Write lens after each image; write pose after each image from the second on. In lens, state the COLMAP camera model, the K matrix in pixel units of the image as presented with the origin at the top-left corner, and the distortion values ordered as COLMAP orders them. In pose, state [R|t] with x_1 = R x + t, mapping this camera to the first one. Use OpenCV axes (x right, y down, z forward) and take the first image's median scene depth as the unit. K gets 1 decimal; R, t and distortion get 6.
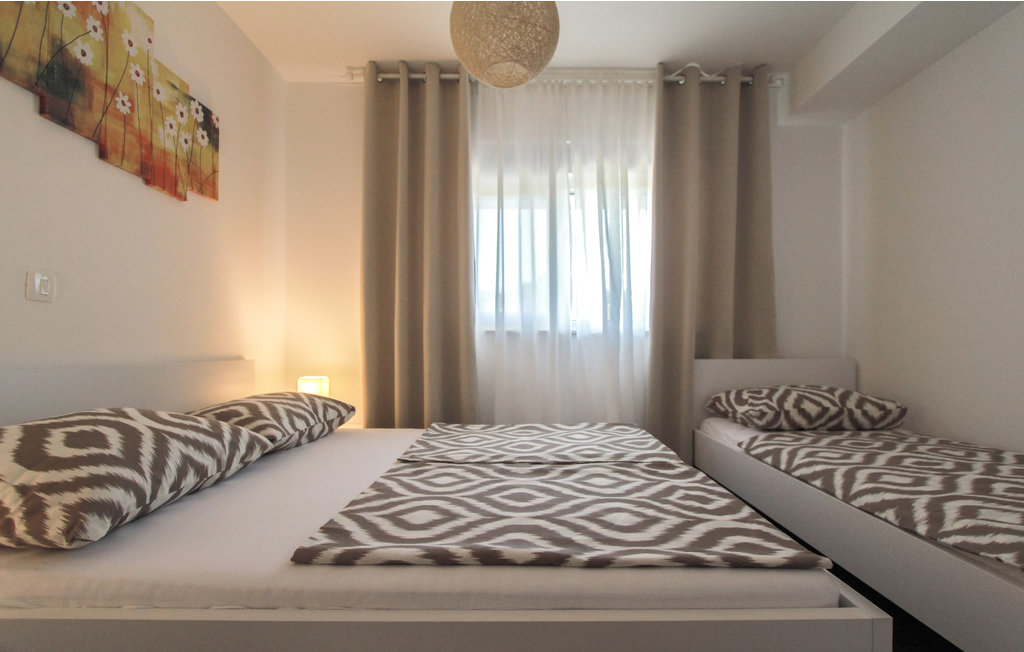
lens RADIAL K [[486.5, 0, 512.6], [0, 486.5, 302.6], [0, 0, 1]] dist [-0.003989, -0.000386]
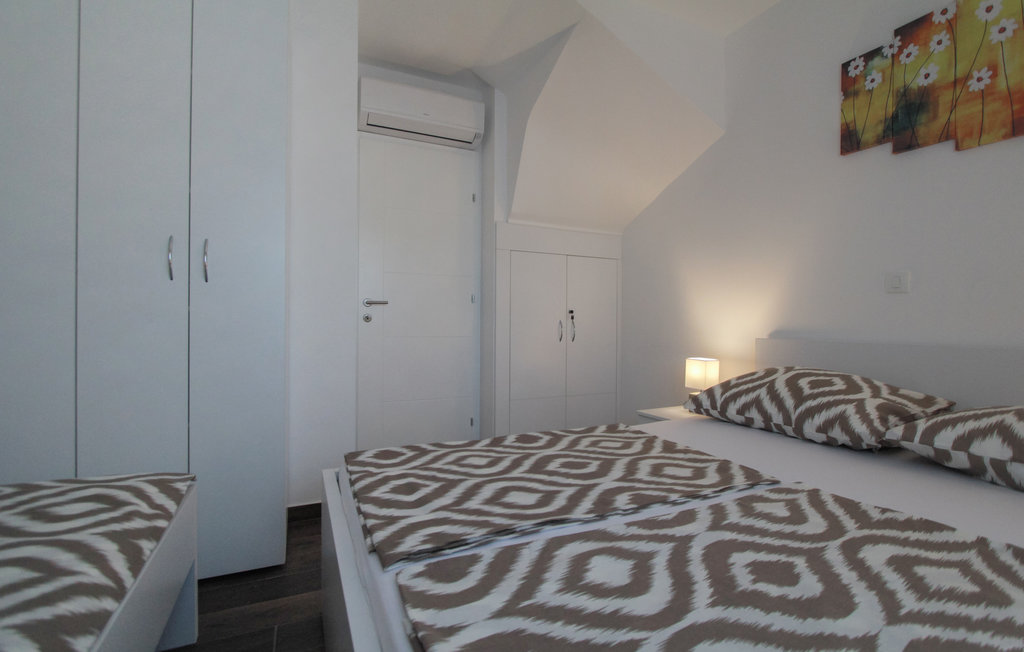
lens RADIAL K [[471.1, 0, 512.0], [0, 471.1, 326.0], [0, 0, 1]] dist [0.001677, 0.000646]
pose [[-0.898297, 0.008860, -0.439300, 0.564368], [0.043209, 0.996732, -0.068252, 0.136804], [0.437260, -0.080292, -0.895744, 1.605087]]
